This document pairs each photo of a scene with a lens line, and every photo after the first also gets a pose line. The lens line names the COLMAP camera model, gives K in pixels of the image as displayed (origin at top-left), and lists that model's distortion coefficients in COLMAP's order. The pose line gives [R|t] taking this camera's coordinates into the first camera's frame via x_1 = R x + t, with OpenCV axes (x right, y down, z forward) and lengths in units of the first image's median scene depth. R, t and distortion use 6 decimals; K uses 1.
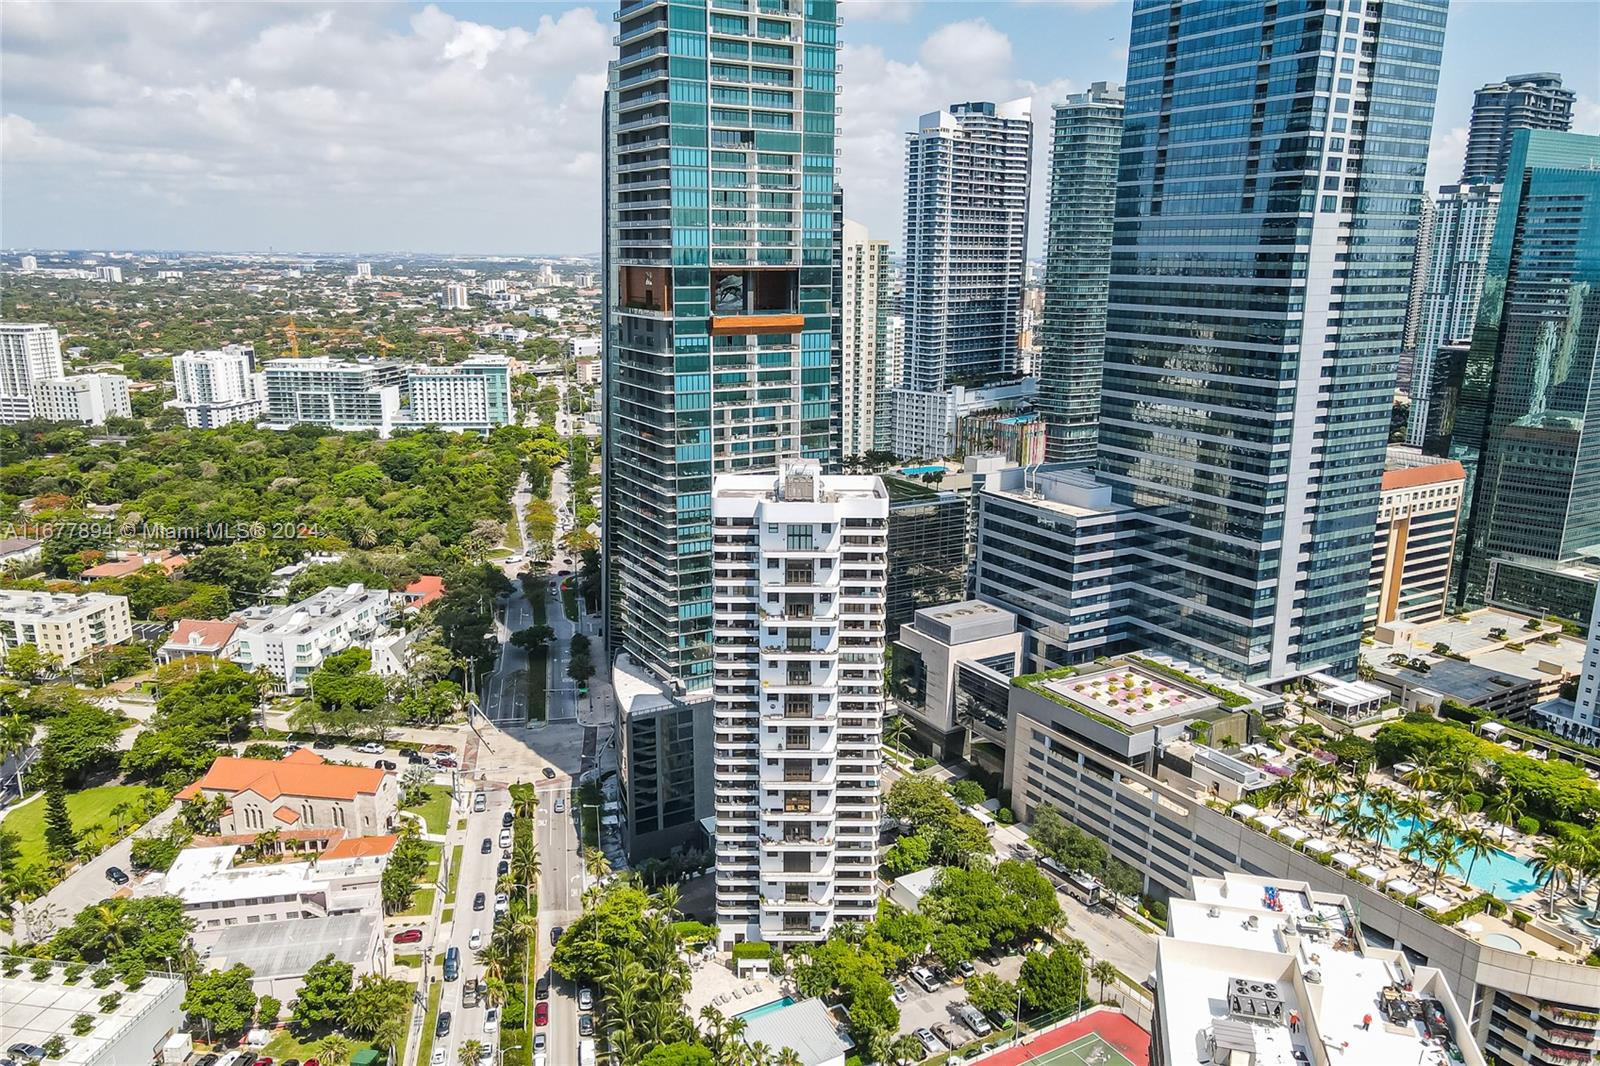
lens RADIAL K [[1162.5, 0, 802.1], [0, 1162.5, 550.2], [0, 0, 1]] dist [0.000594, 0.001875]
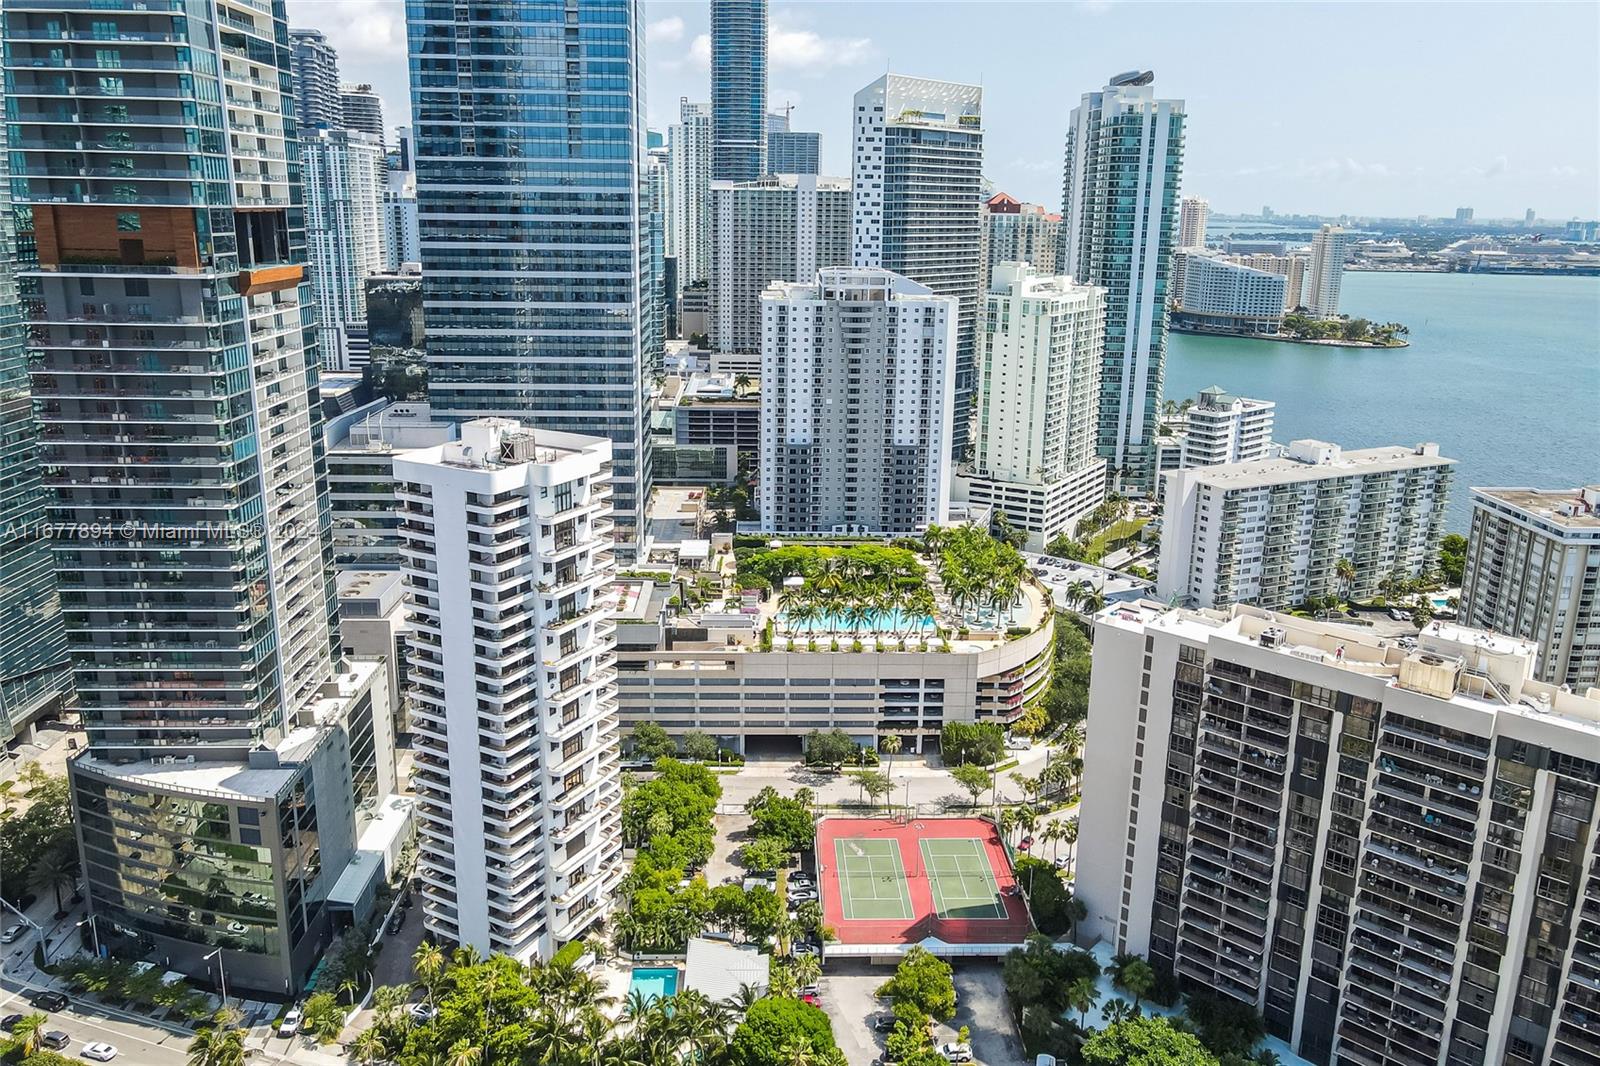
lens RADIAL K [[1157.3, 0, 781.1], [0, 1157.3, 496.1], [0, 0, 1]] dist [0.002252, 0.001684]
pose [[0.487437, -0.214116, 0.846498, -0.559814], [0.207442, 0.970108, 0.125932, -0.074167], [-0.848158, 0.114215, 0.517283, 0.297869]]
